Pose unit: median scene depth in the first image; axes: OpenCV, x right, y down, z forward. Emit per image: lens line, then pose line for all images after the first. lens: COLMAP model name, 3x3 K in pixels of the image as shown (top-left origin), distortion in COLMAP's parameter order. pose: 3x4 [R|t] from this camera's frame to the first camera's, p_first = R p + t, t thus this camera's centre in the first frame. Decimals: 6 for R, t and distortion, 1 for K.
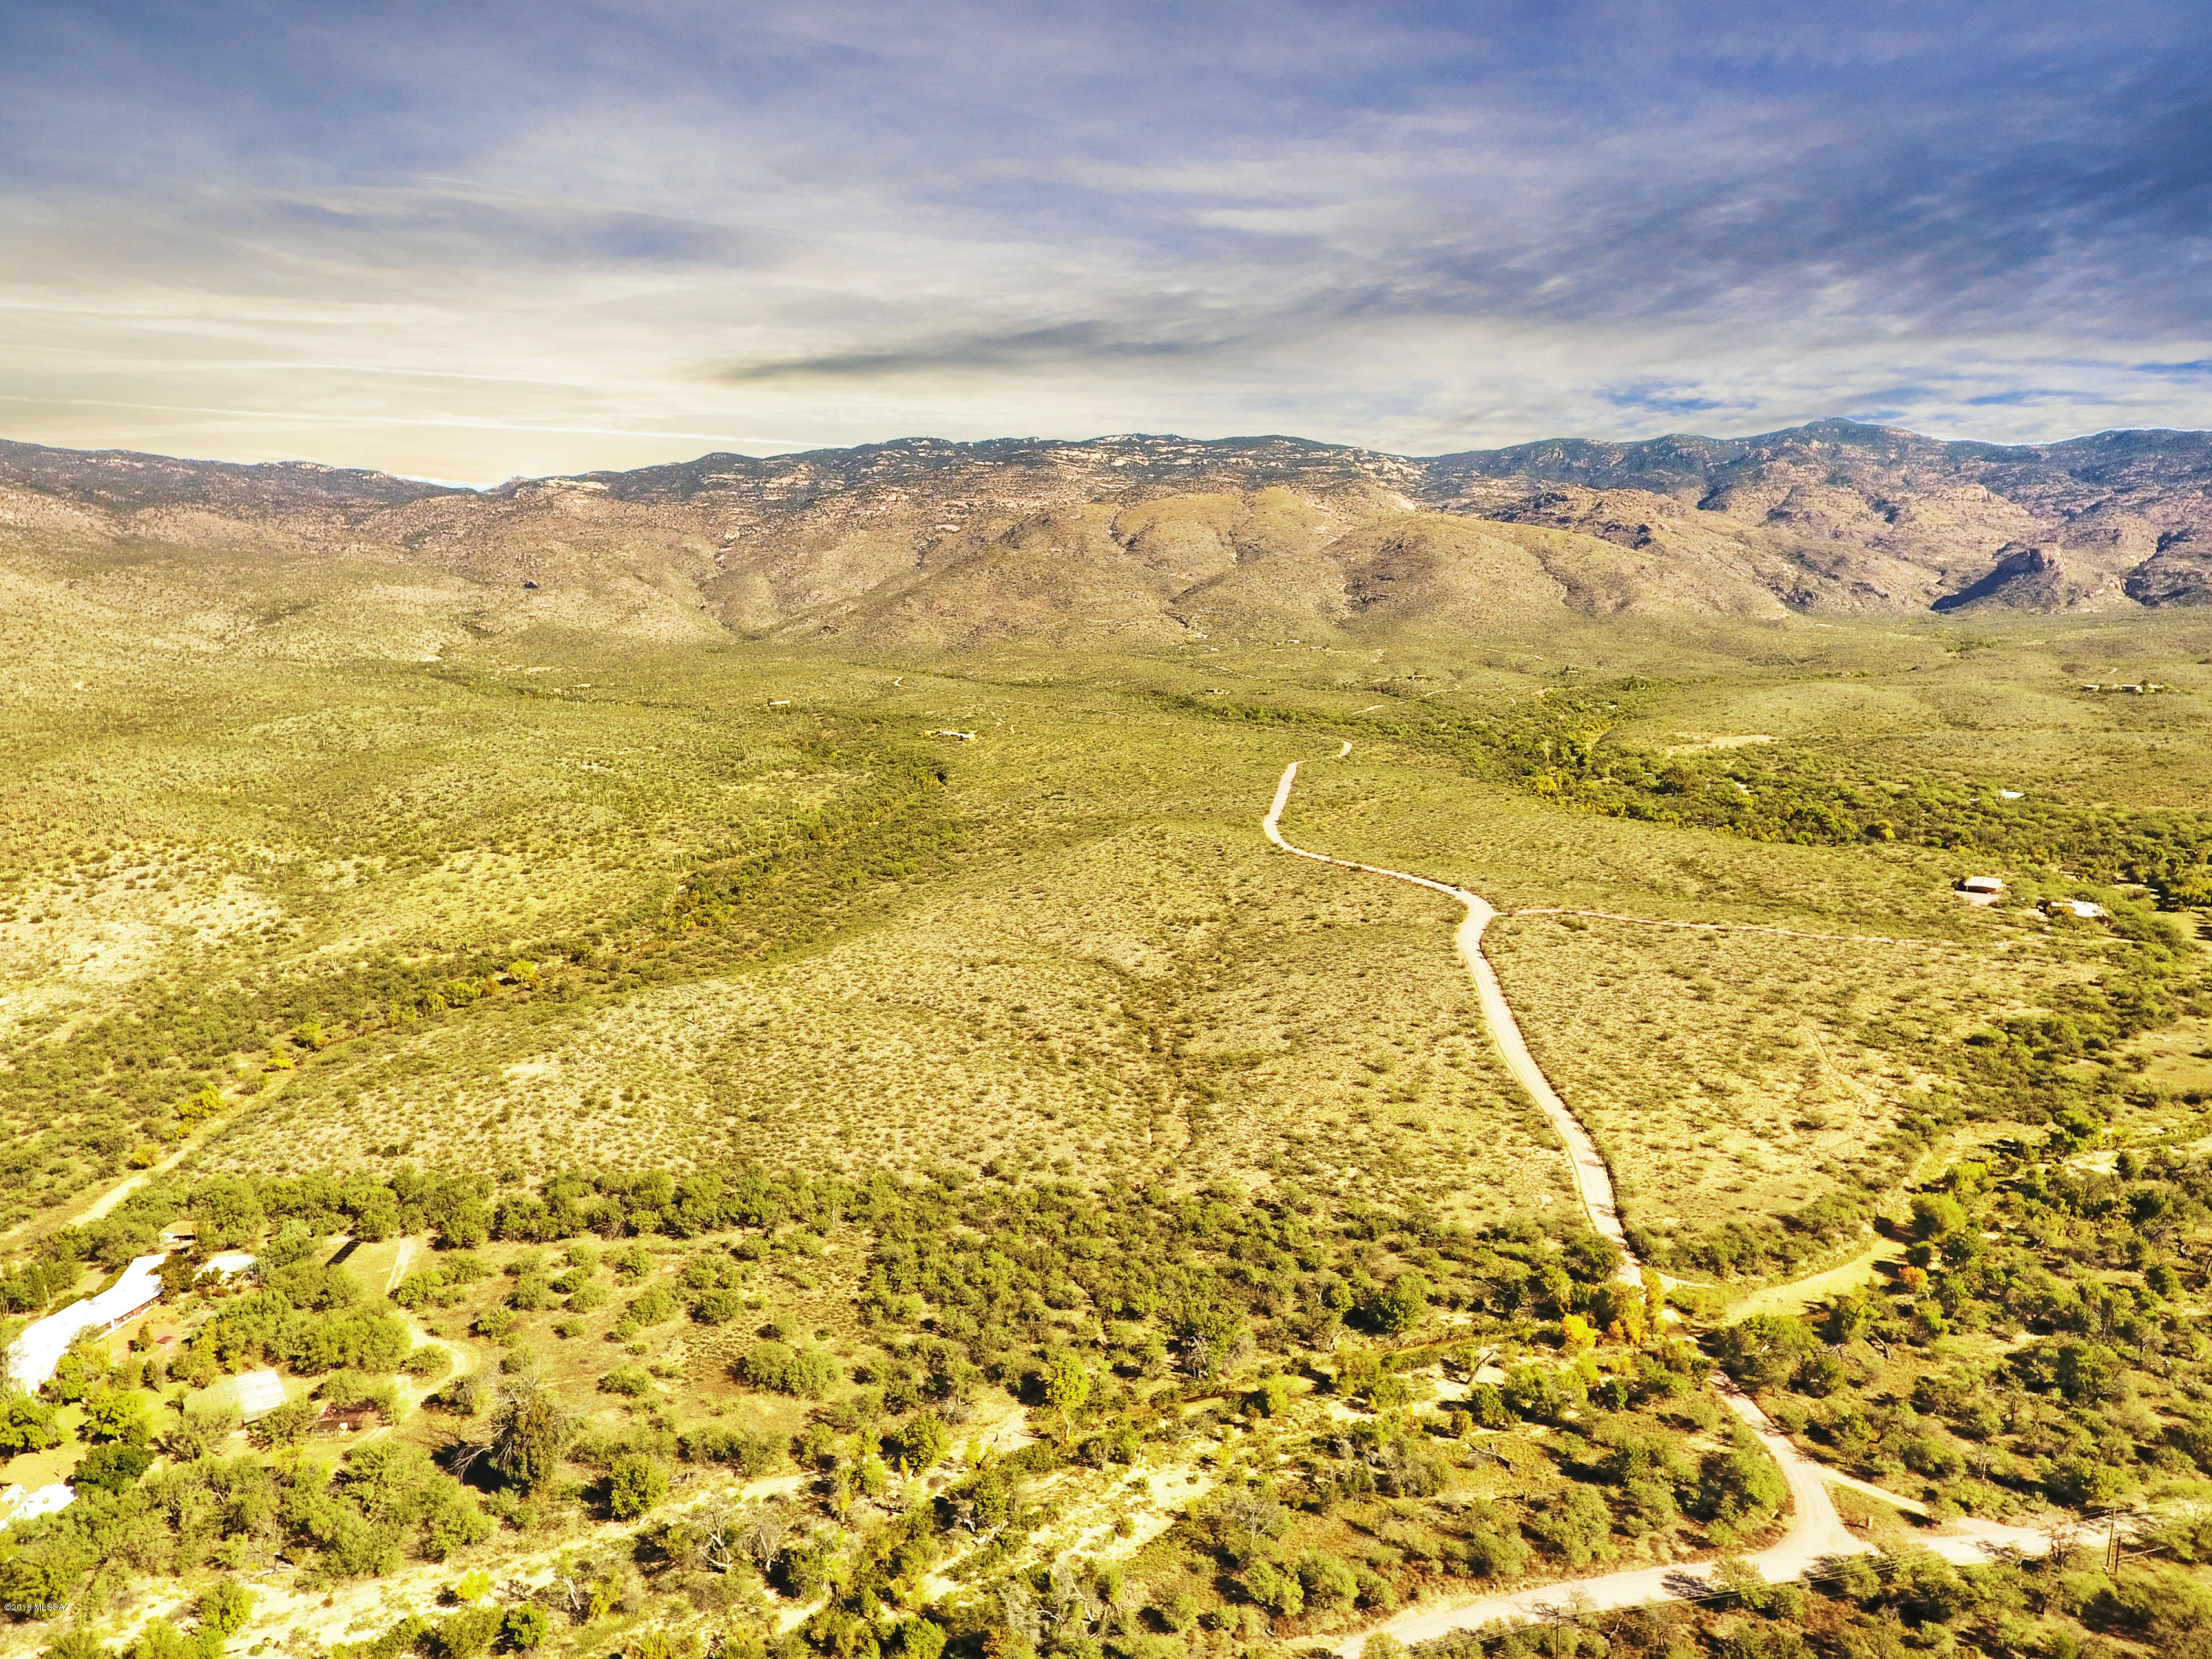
lens RADIAL K [[1301.0, 0, 1102.3], [0, 1301.0, 827.0], [0, 0, 1]] dist [-0.003156, -0.000356]
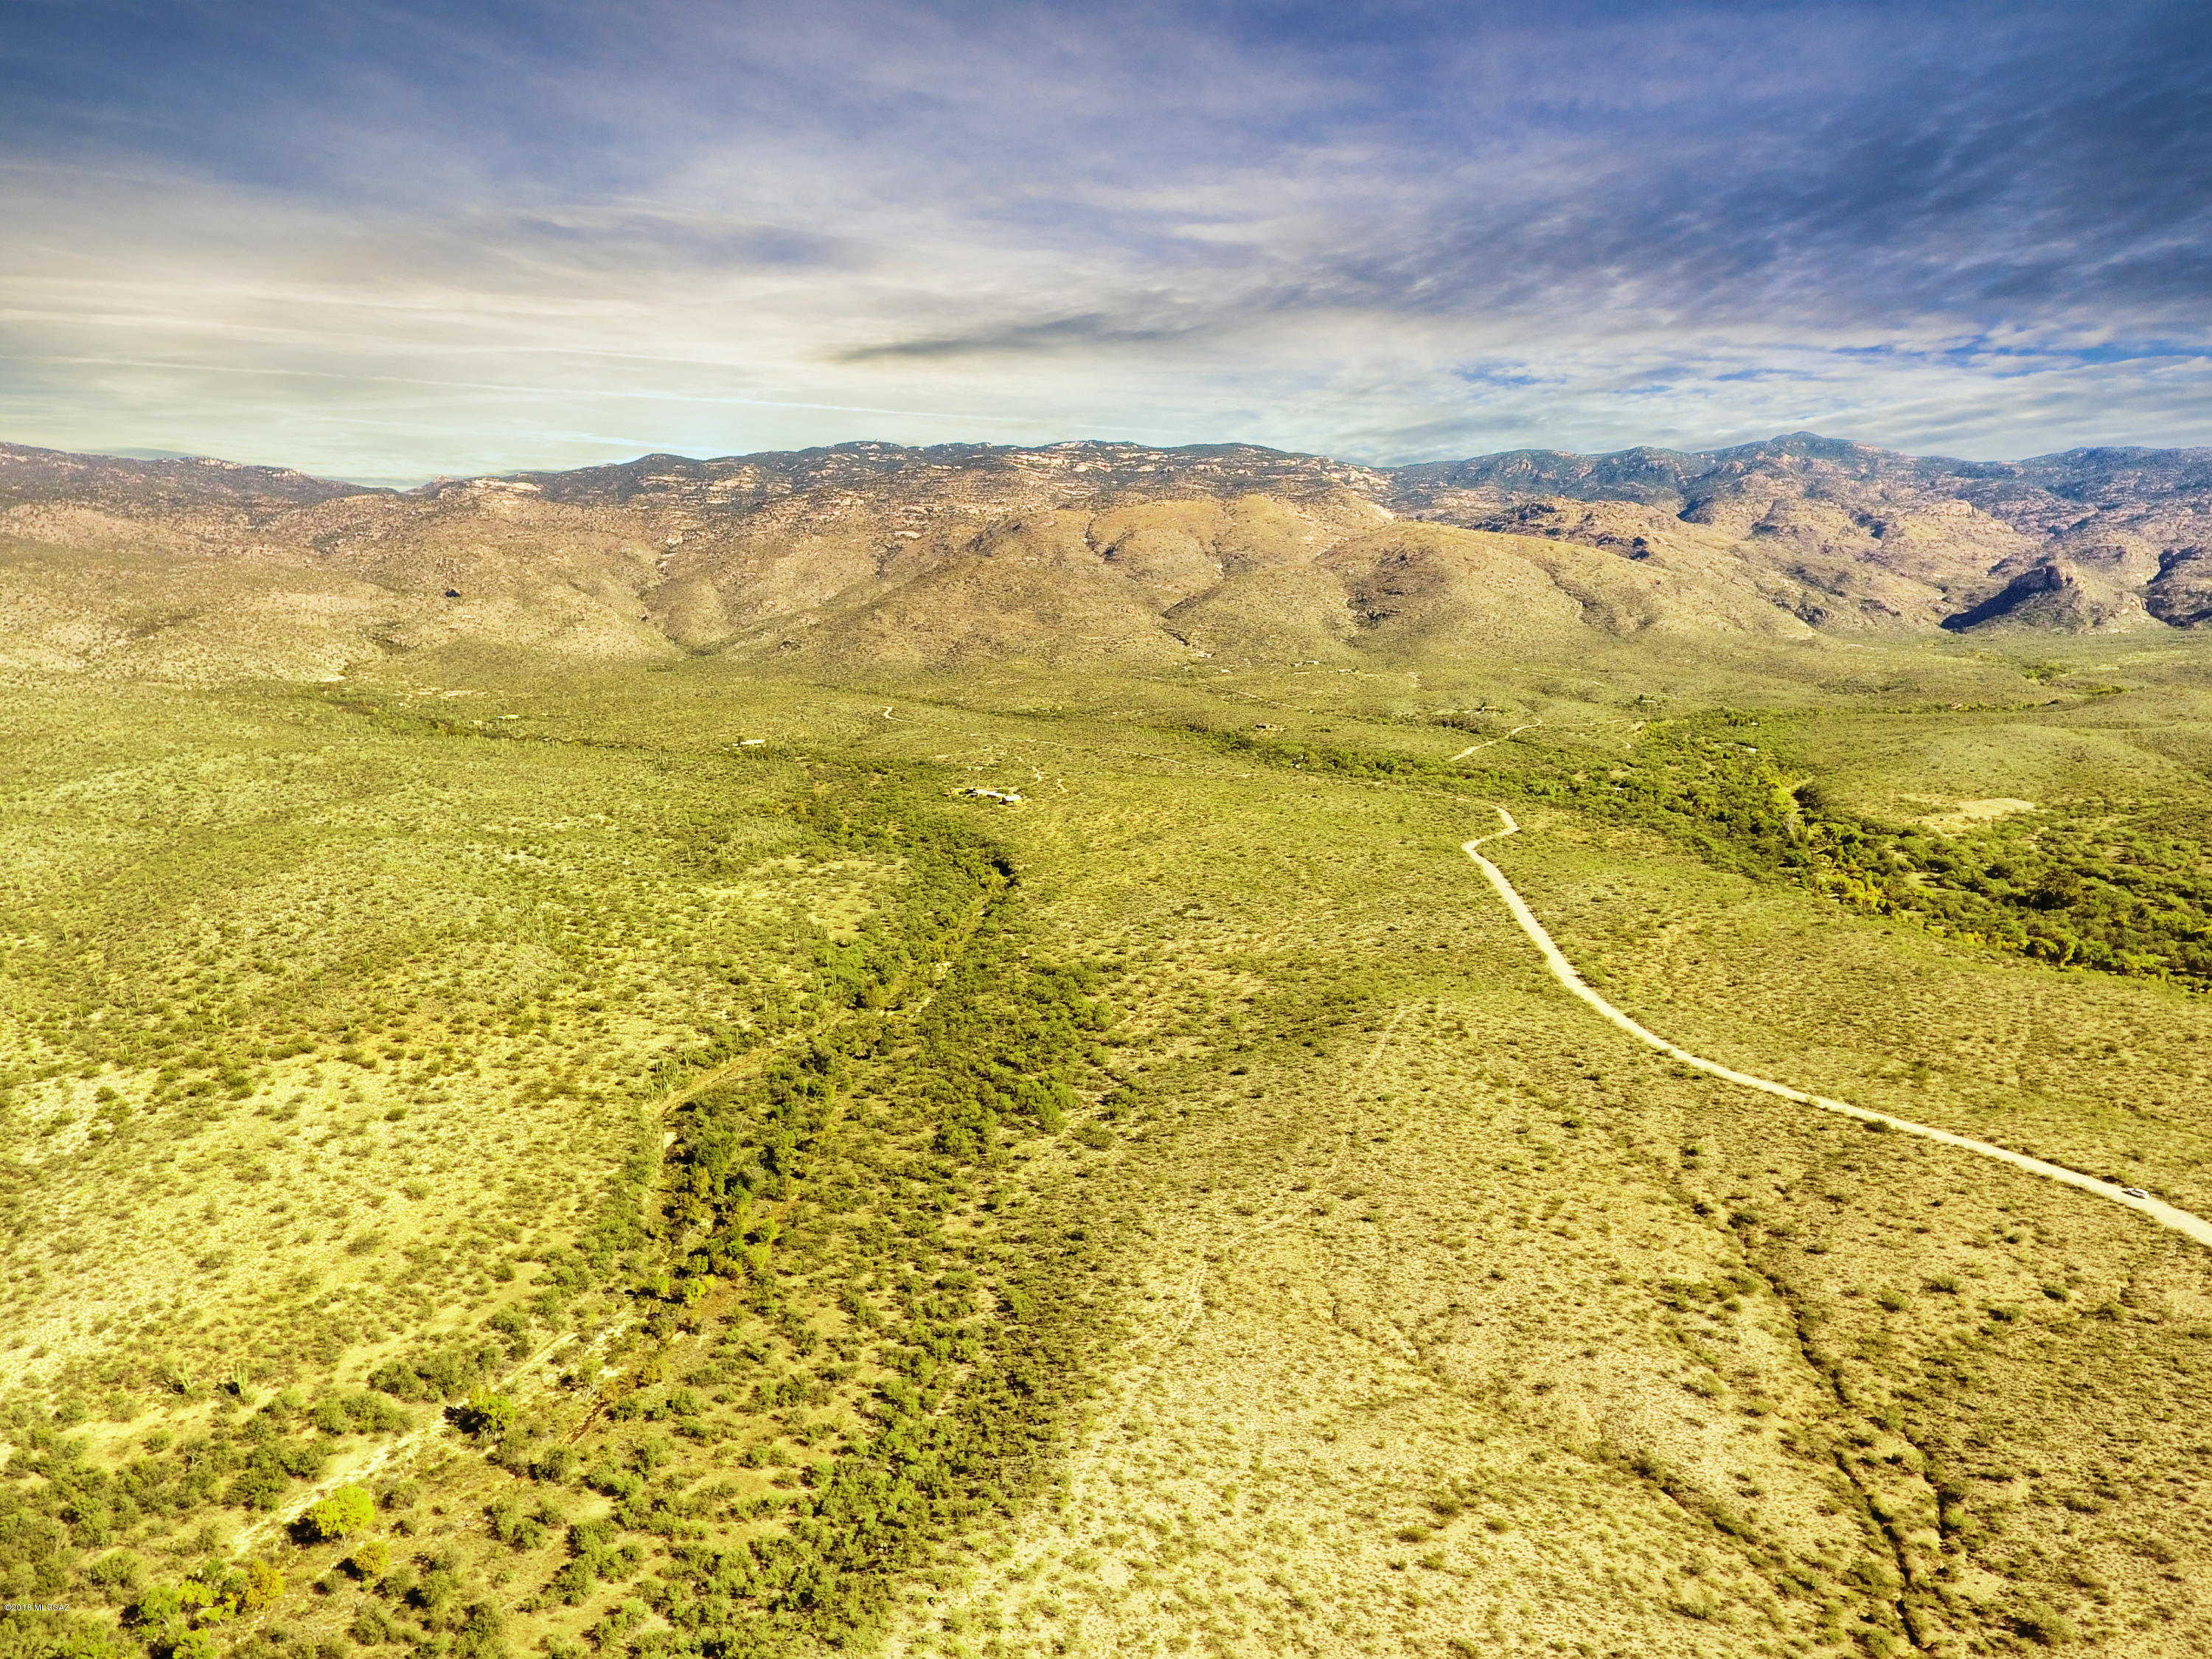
lens RADIAL K [[1301.0, 0, 1102.3], [0, 1301.0, 827.0], [0, 0, 1]] dist [-0.003156, -0.000356]
pose [[0.998970, -0.001234, 0.045368, -0.024728], [0.001539, 0.999977, -0.006677, -0.013914], [-0.045358, 0.006740, 0.998948, 0.064759]]
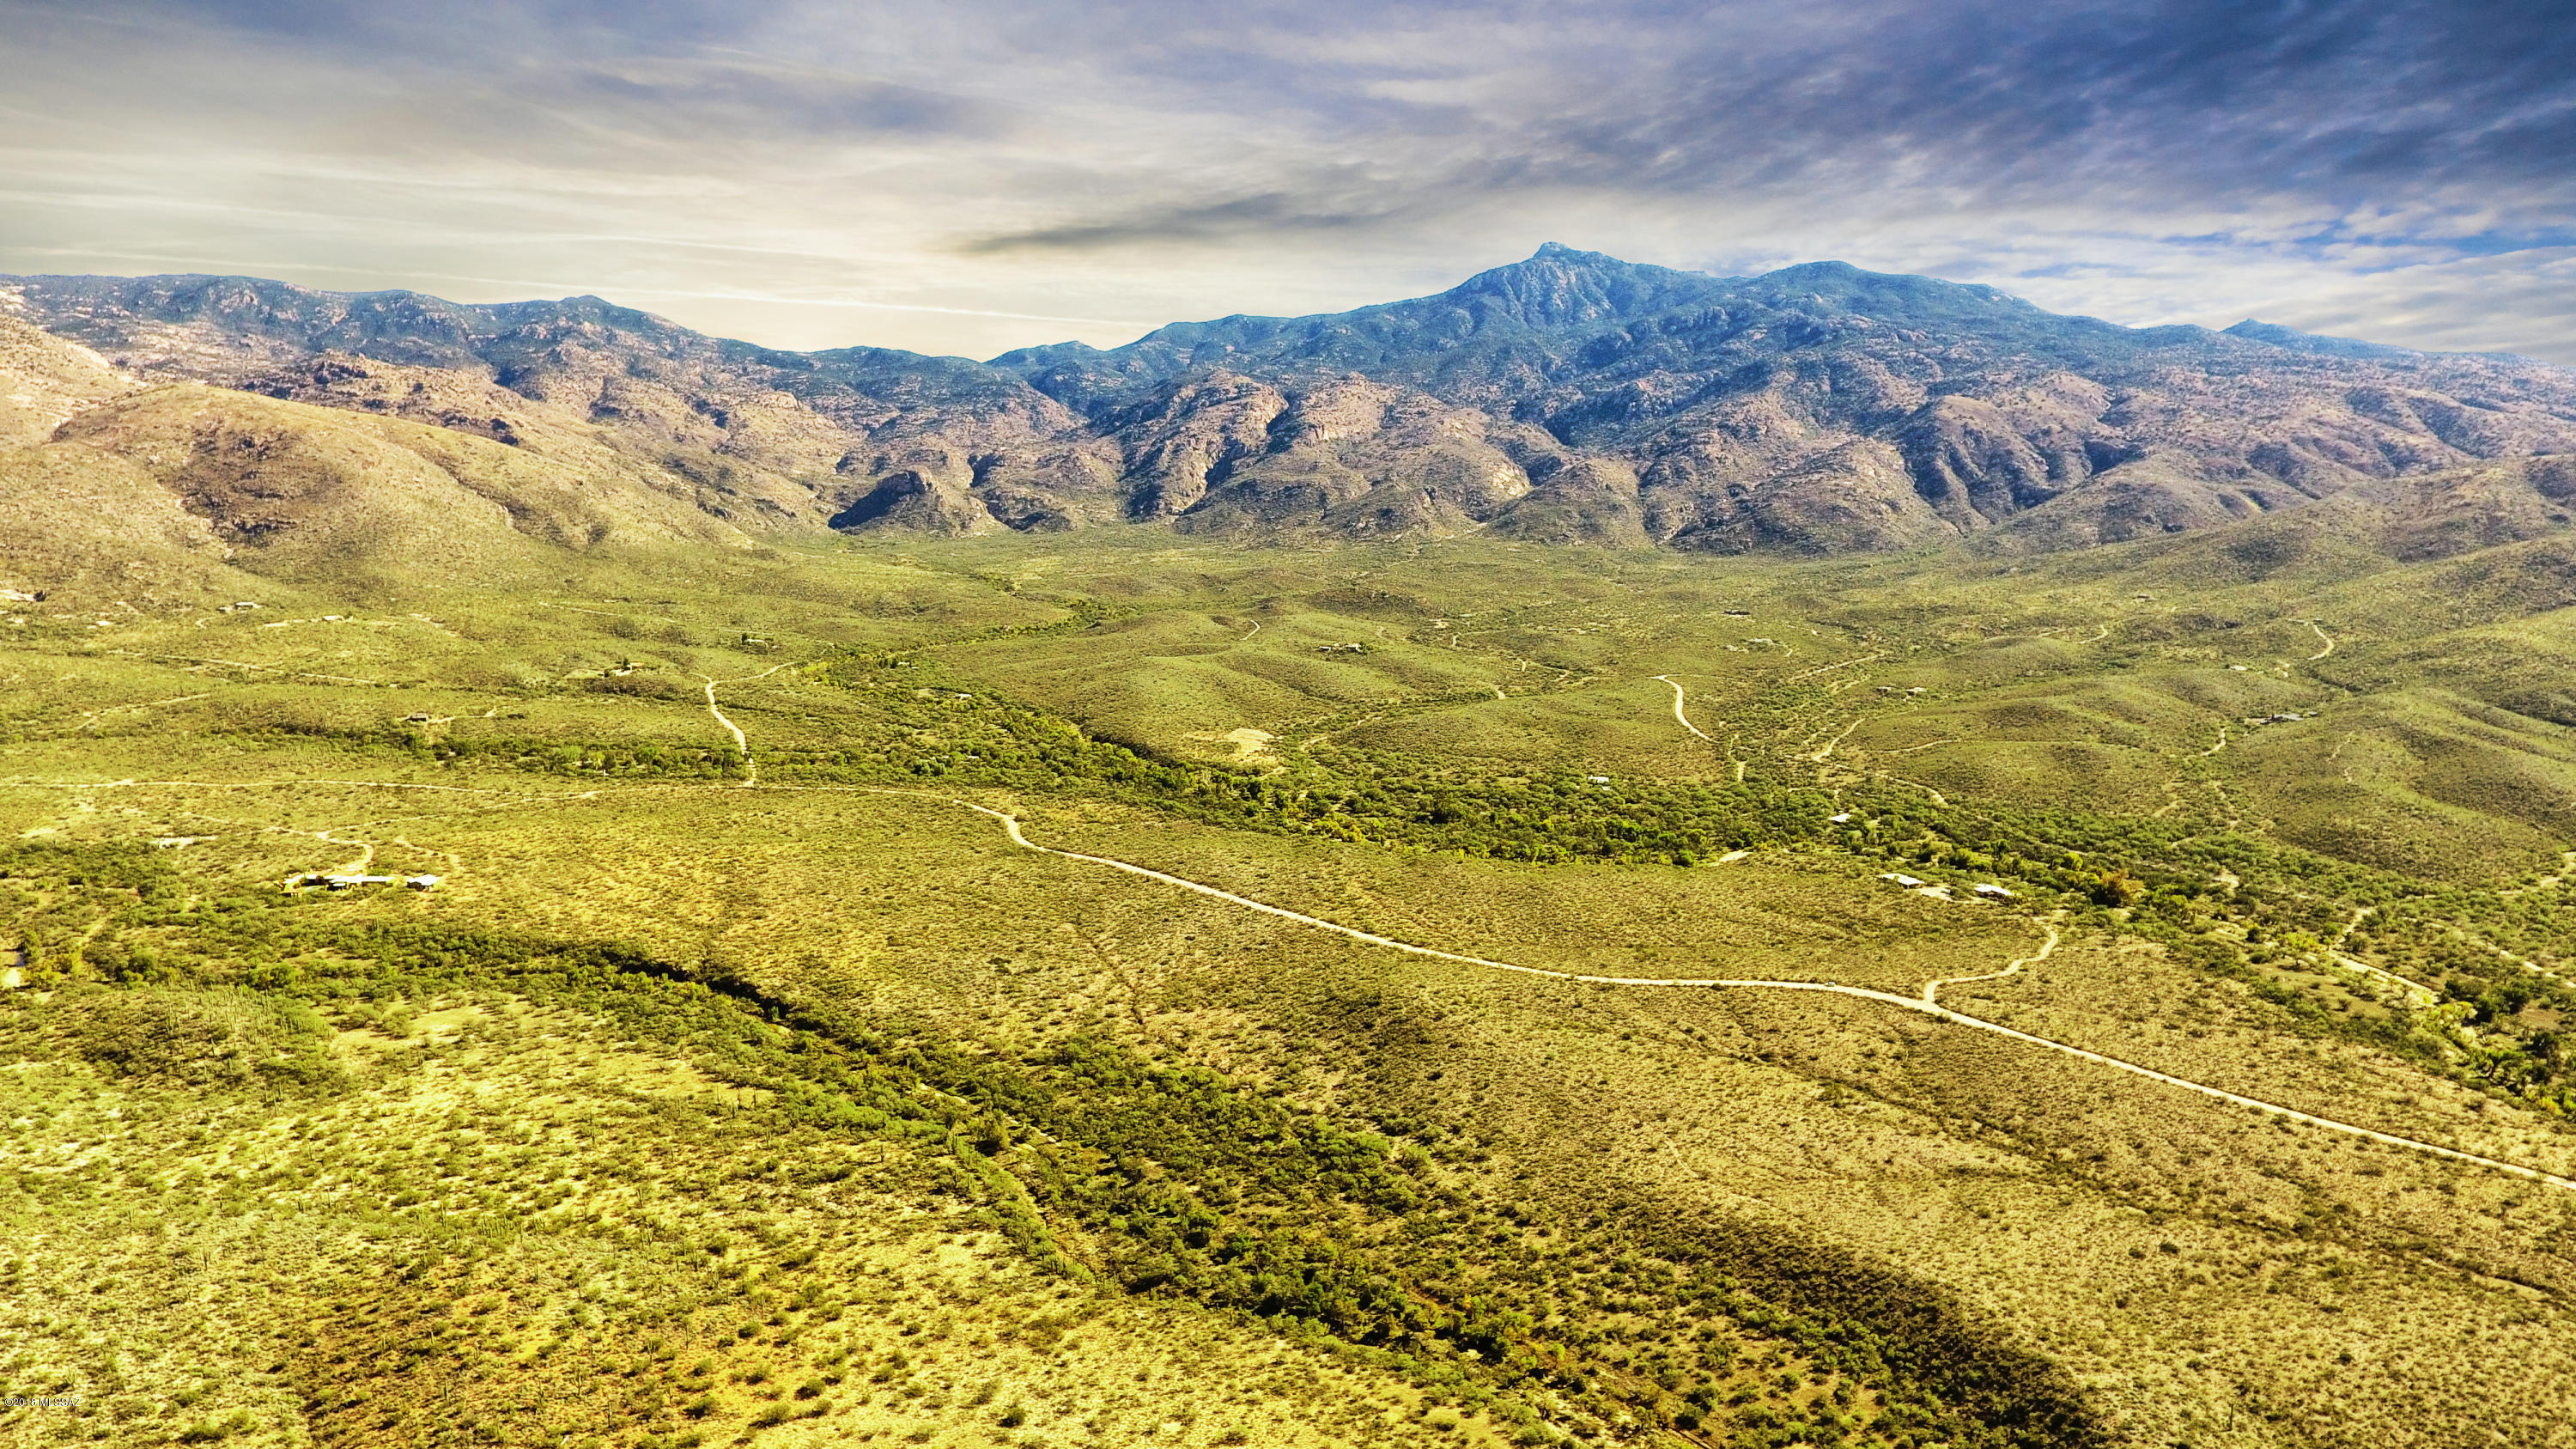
lens RADIAL K [[1514.5, 0, 1284.1], [0, 1514.5, 723.8], [0, 0, 1]] dist [-0.002754, -0.000430]
pose [[0.544051, -0.108282, 0.832036, -0.129564], [0.118494, 0.991615, 0.051569, -0.037380], [-0.830643, 0.070535, 0.552320, 0.092035]]
